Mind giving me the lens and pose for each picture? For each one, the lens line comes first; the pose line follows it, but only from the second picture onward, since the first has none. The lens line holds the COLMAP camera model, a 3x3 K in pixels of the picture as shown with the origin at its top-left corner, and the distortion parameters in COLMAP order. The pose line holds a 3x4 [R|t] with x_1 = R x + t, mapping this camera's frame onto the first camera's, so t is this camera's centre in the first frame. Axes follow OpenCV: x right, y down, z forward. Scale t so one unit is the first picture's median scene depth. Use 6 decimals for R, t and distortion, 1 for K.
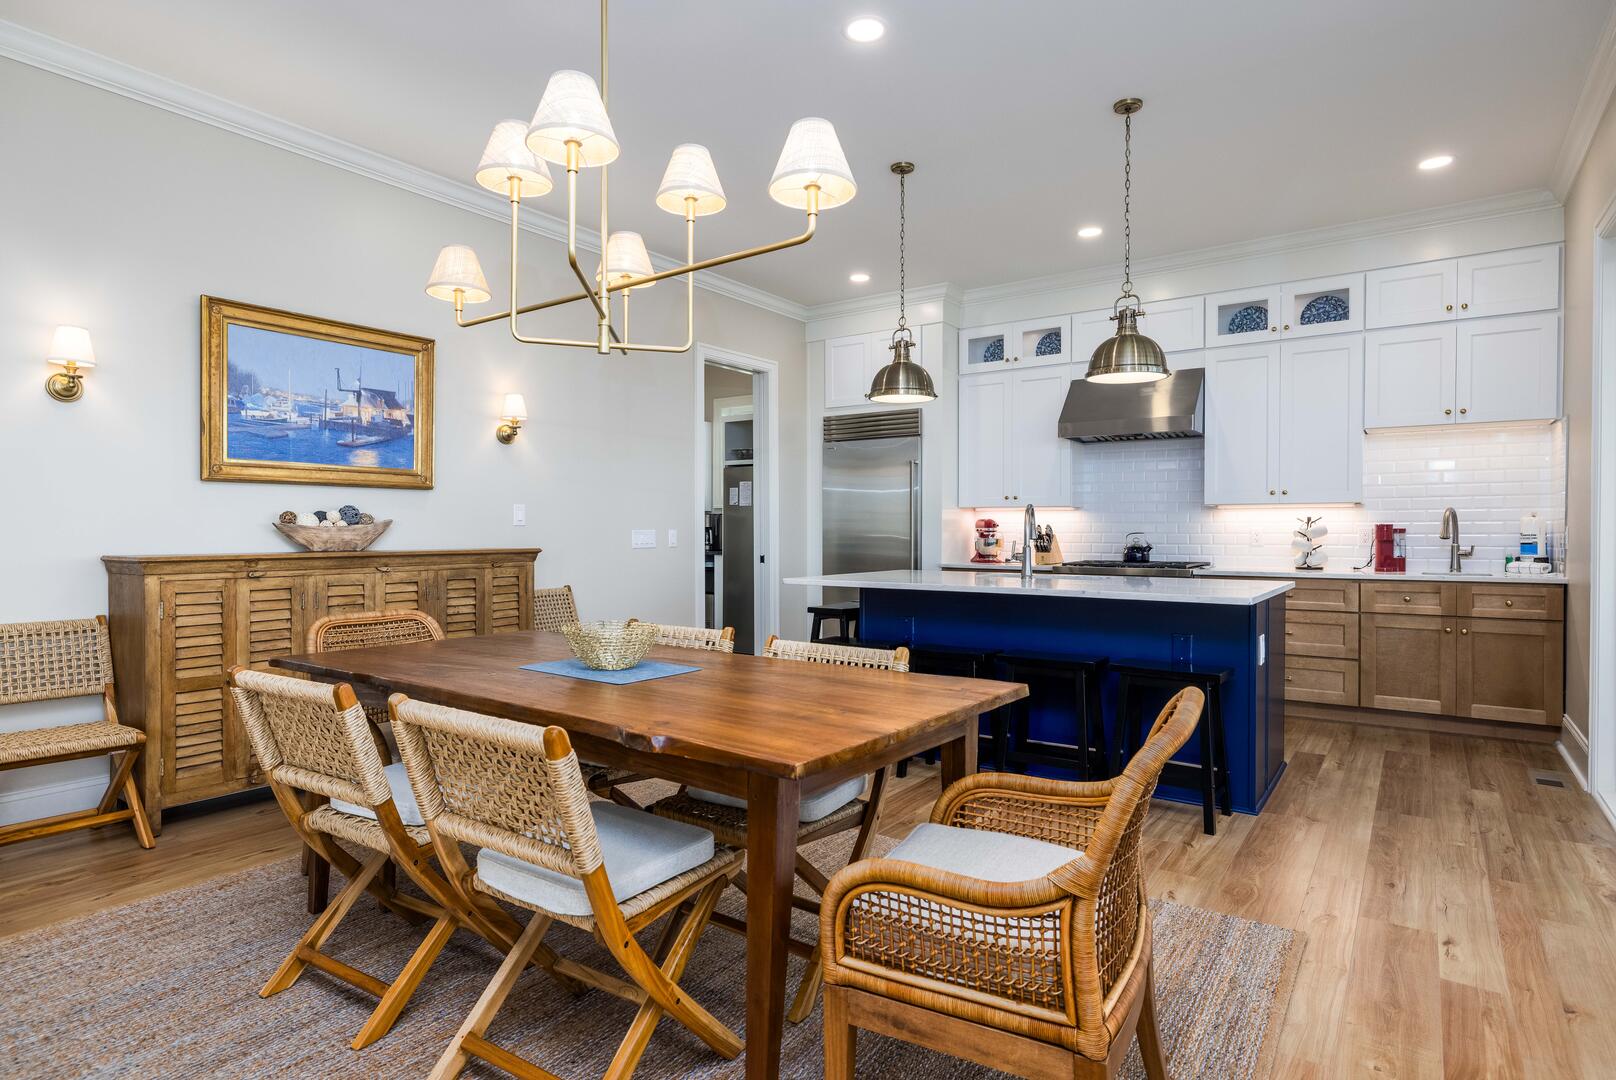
lens RADIAL K [[864.6, 0, 798.5], [0, 864.6, 538.6], [0, 0, 1]] dist [-0.008080, 0.000259]
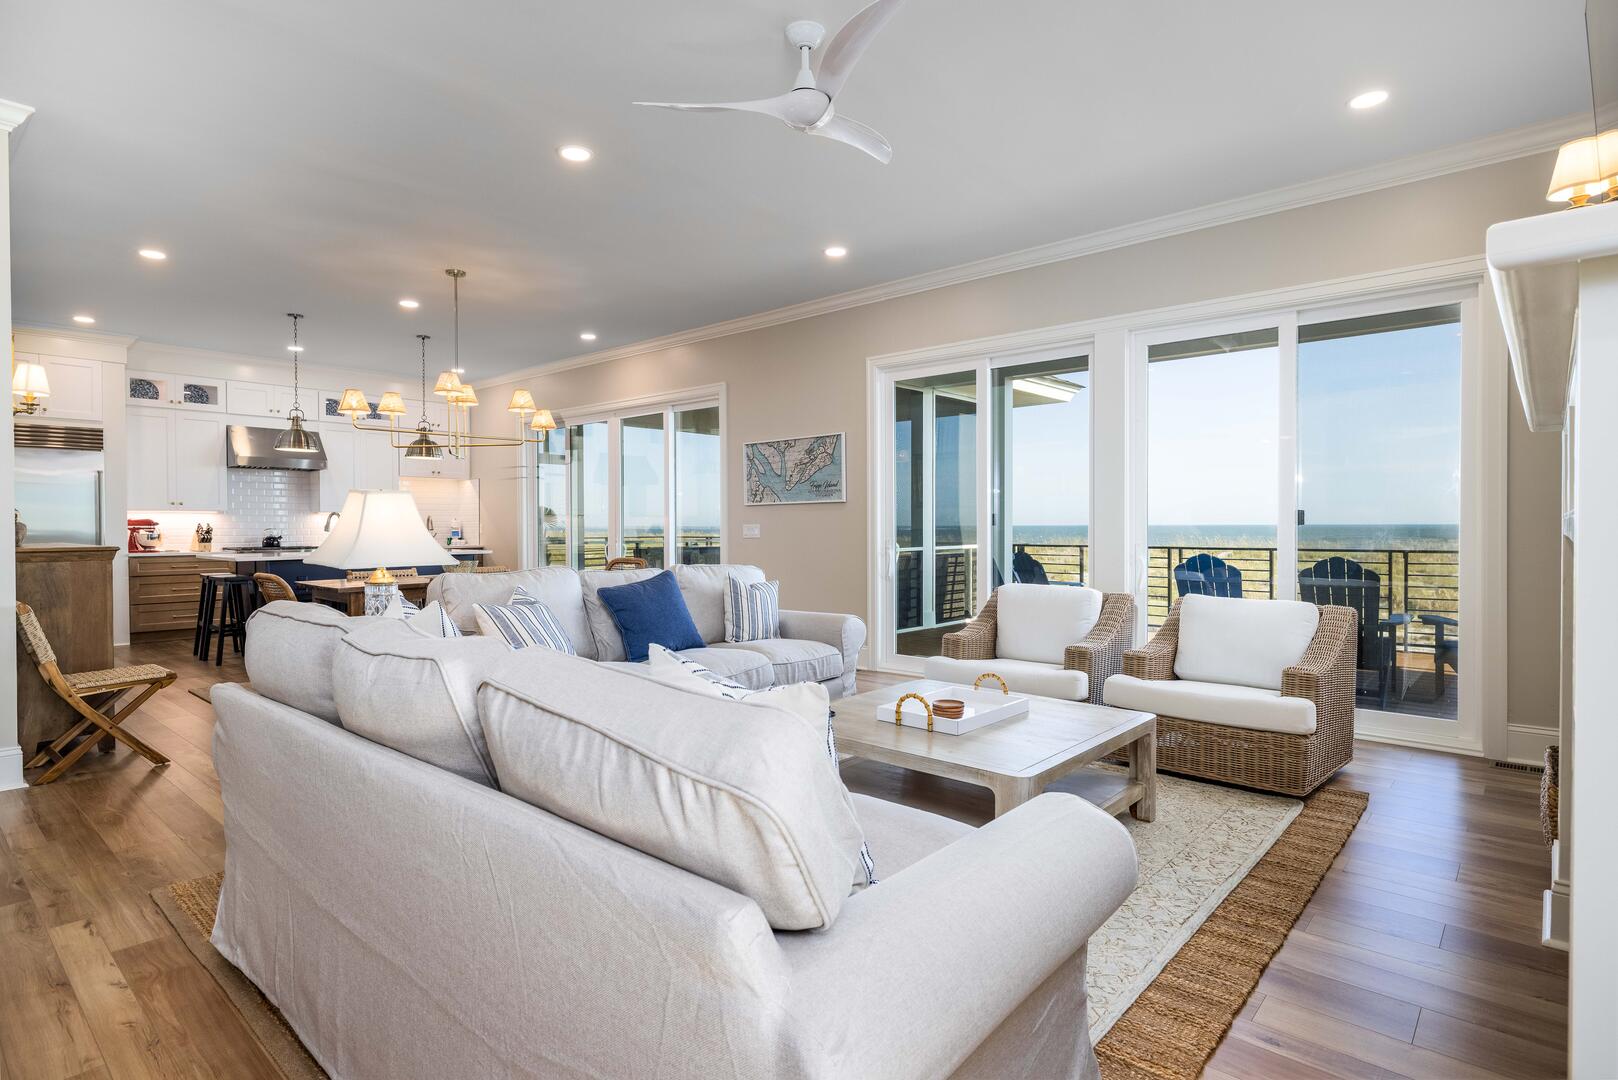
lens RADIAL K [[844.7, 0, 807.2], [0, 844.7, 532.2], [0, 0, 1]] dist [-0.001387, 0.000230]
pose [[0.096172, -0.010796, 0.995306, -1.298267], [0.016535, 0.999821, 0.009247, 0.002586], [-0.995227, 0.015568, 0.096334, -0.155235]]
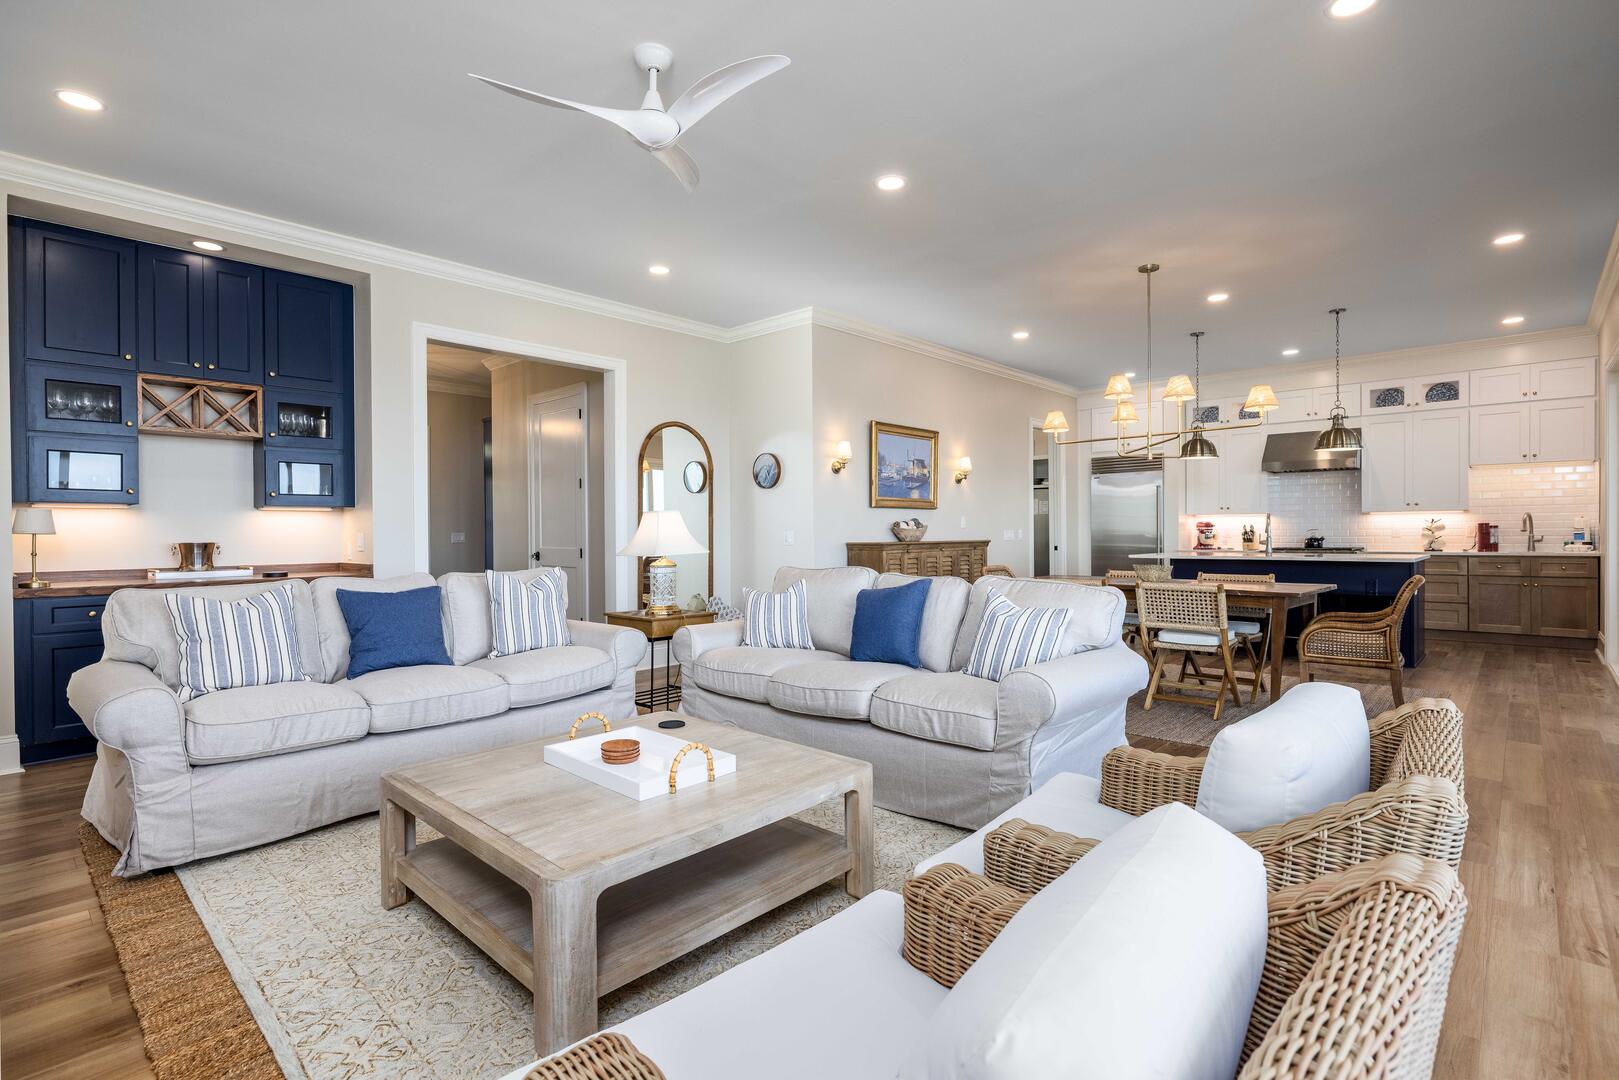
lens RADIAL K [[778.9, 0, 802.5], [0, 778.9, 535.4], [0, 0, 1]] dist [0.000056, -0.000268]
pose [[0.992255, -0.007193, -0.124009, -0.460572], [0.006423, 0.999958, -0.006610, 0.009670], [0.124052, 0.005763, 0.992259, -0.687785]]
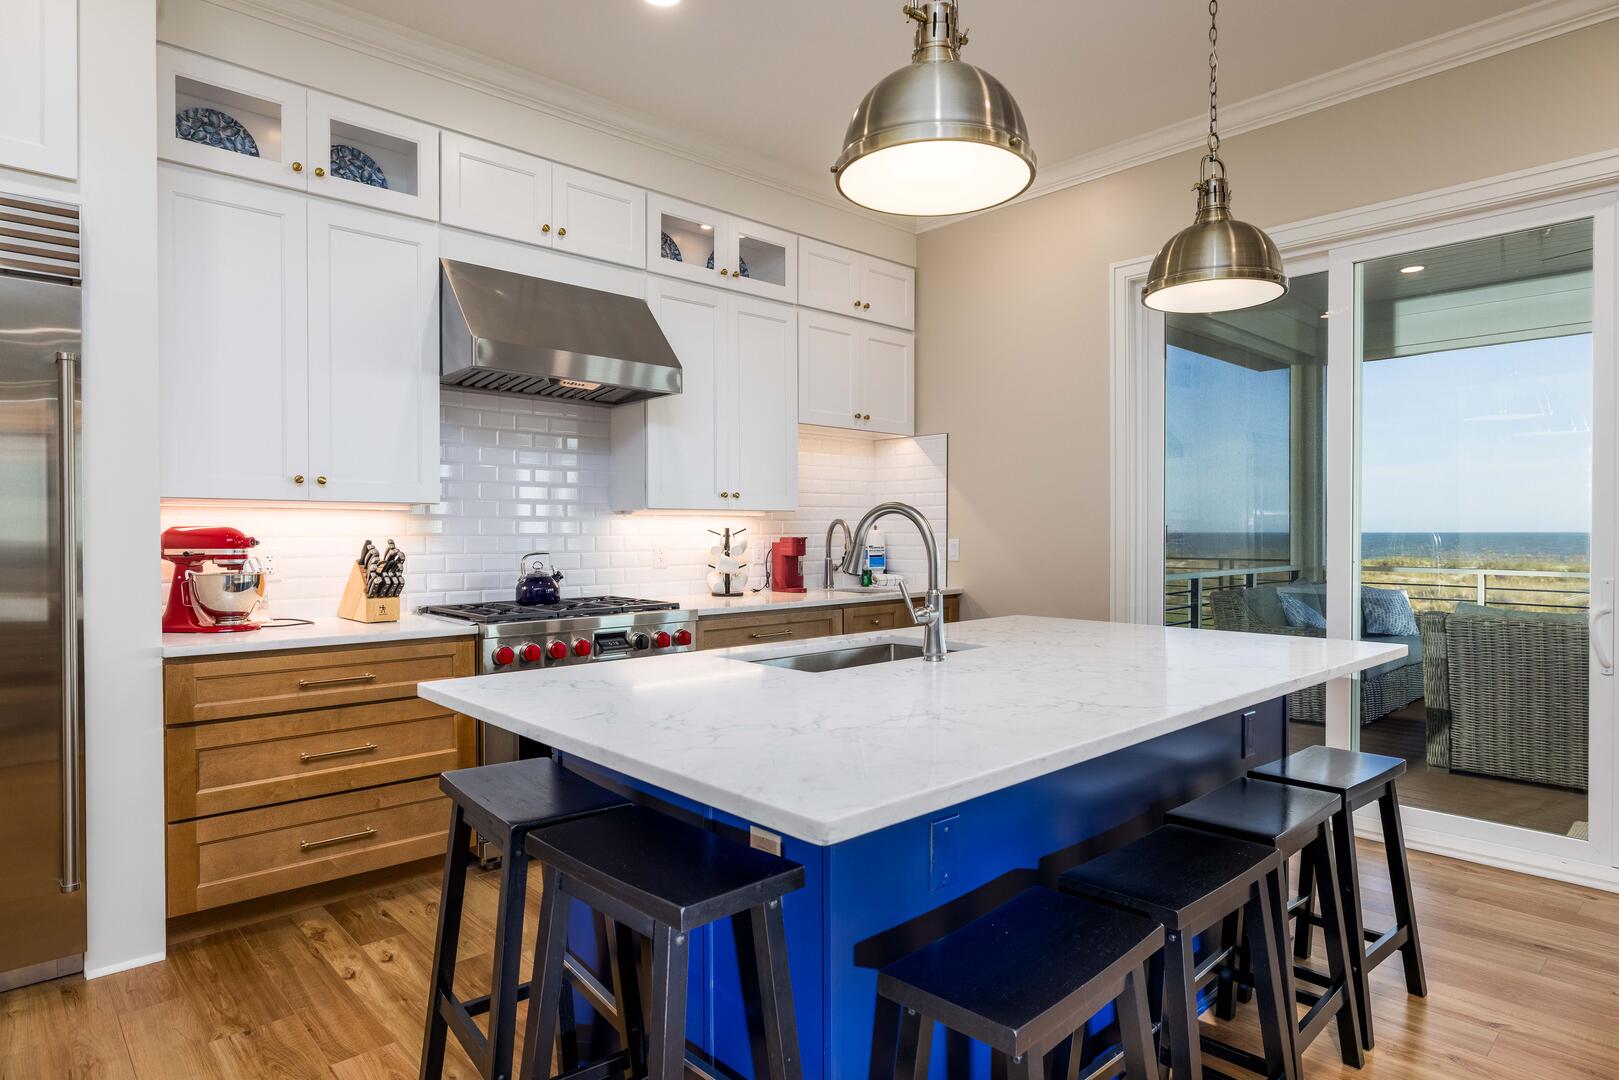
lens RADIAL K [[910.5, 0, 801.9], [0, 910.5, 539.2], [0, 0, 1]] dist [0.000877, -0.000484]
pose [[0.205013, -0.009249, 0.978716, -0.214080], [0.011941, 0.999905, 0.006948, -0.022558], [-0.978686, 0.010262, 0.205104, 0.863487]]
